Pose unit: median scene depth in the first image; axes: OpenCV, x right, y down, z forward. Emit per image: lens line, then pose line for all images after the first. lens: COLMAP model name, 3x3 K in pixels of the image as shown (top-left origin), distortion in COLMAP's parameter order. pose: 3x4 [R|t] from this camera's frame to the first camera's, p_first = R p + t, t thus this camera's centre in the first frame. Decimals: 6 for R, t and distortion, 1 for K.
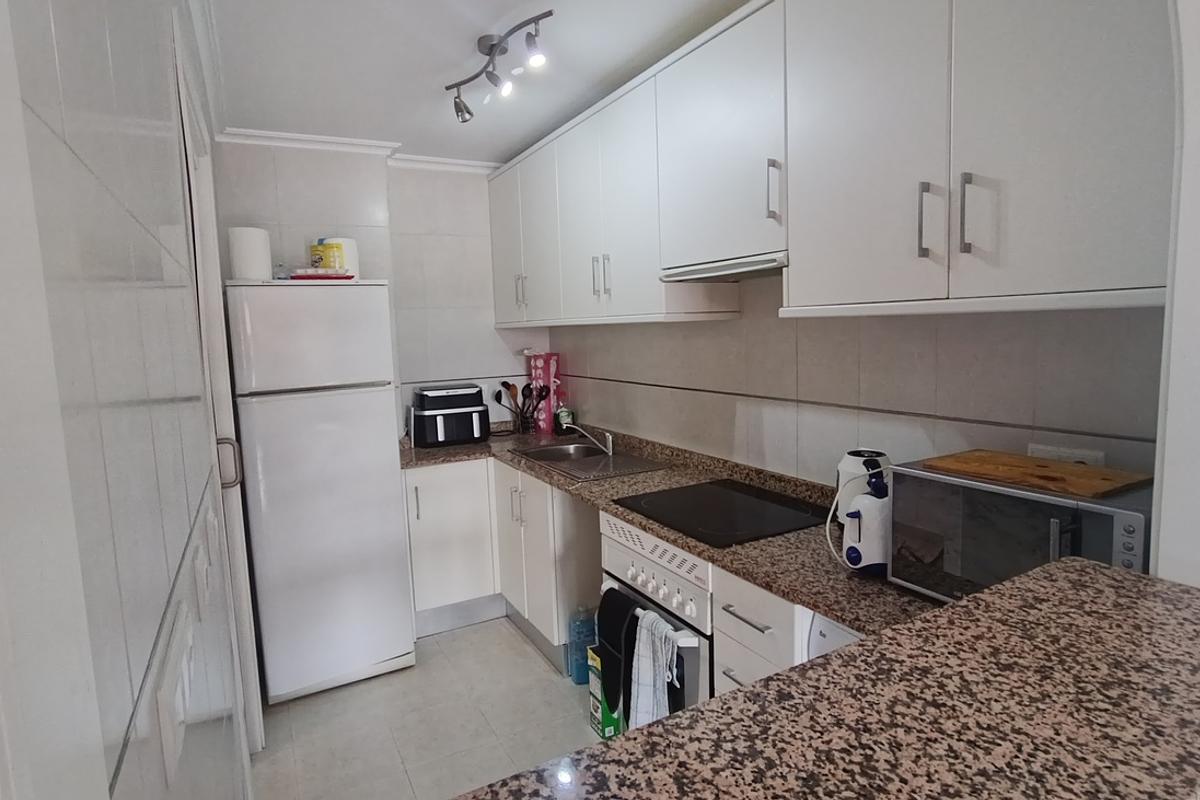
lens RADIAL K [[644.2, 0, 591.6], [0, 644.2, 396.8], [0, 0, 1]] dist [-0.040214, 0.022745]
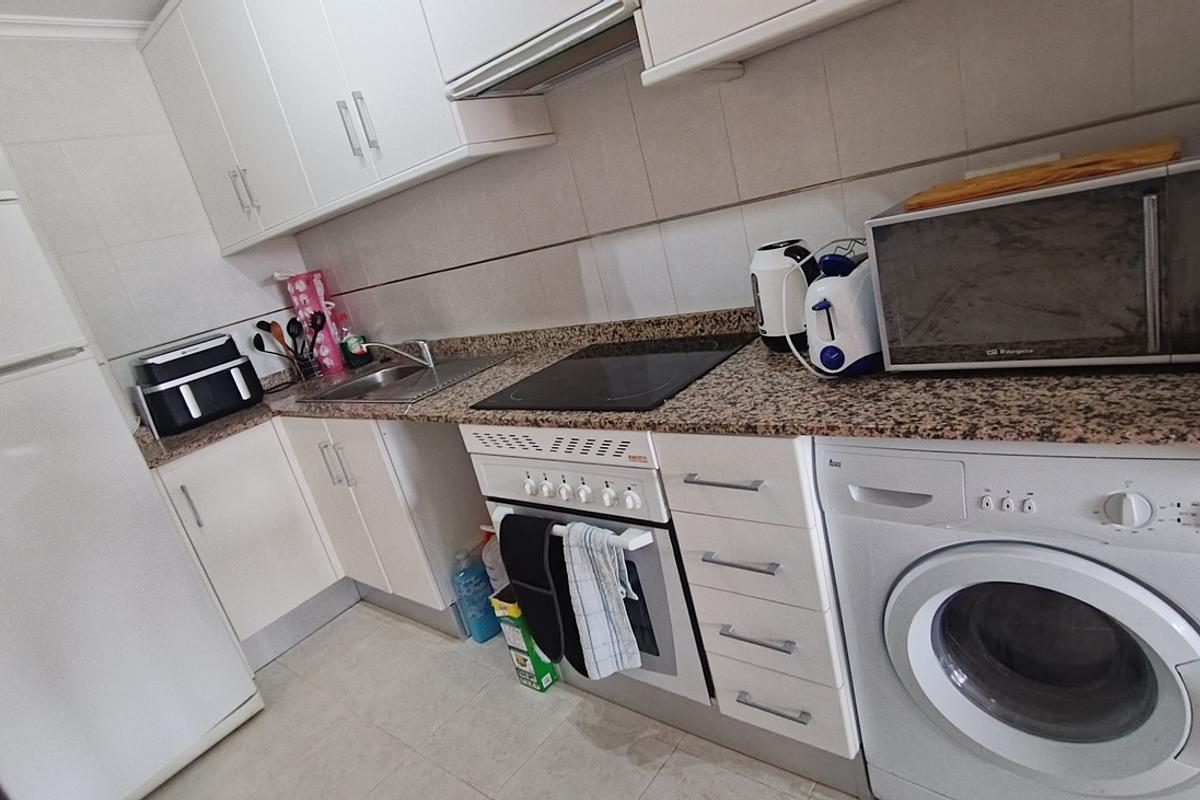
lens RADIAL K [[644.2, 0, 591.6], [0, 644.2, 396.8], [0, 0, 1]] dist [-0.040214, 0.022745]
pose [[0.902467, -0.295372, 0.313543, -0.073940], [0.255013, 0.952972, 0.163744, 0.062887], [-0.347163, -0.067816, 0.935350, 0.253062]]
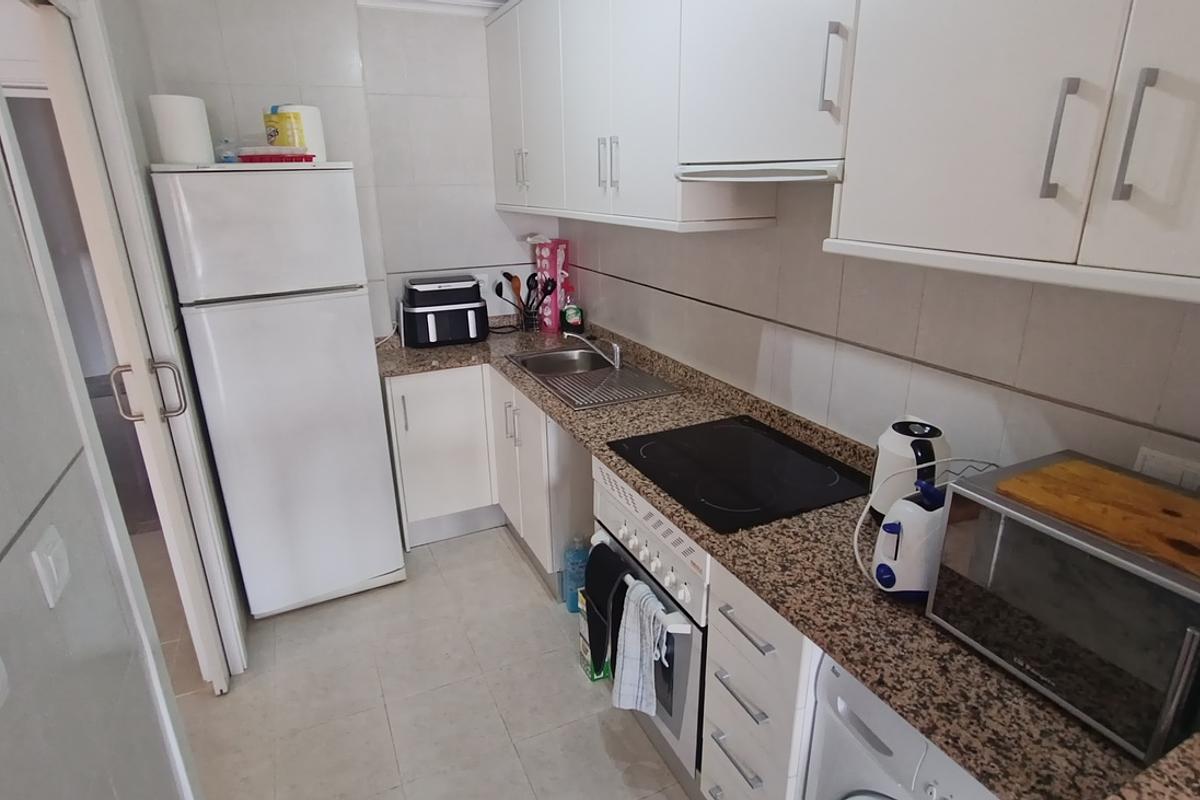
lens RADIAL K [[644.2, 0, 591.6], [0, 644.2, 396.8], [0, 0, 1]] dist [-0.040214, 0.022745]
pose [[0.998387, 0.035467, -0.044342, 0.047720], [-0.024823, 0.974970, 0.220945, -0.092432], [0.051068, -0.219488, 0.974278, 0.171497]]
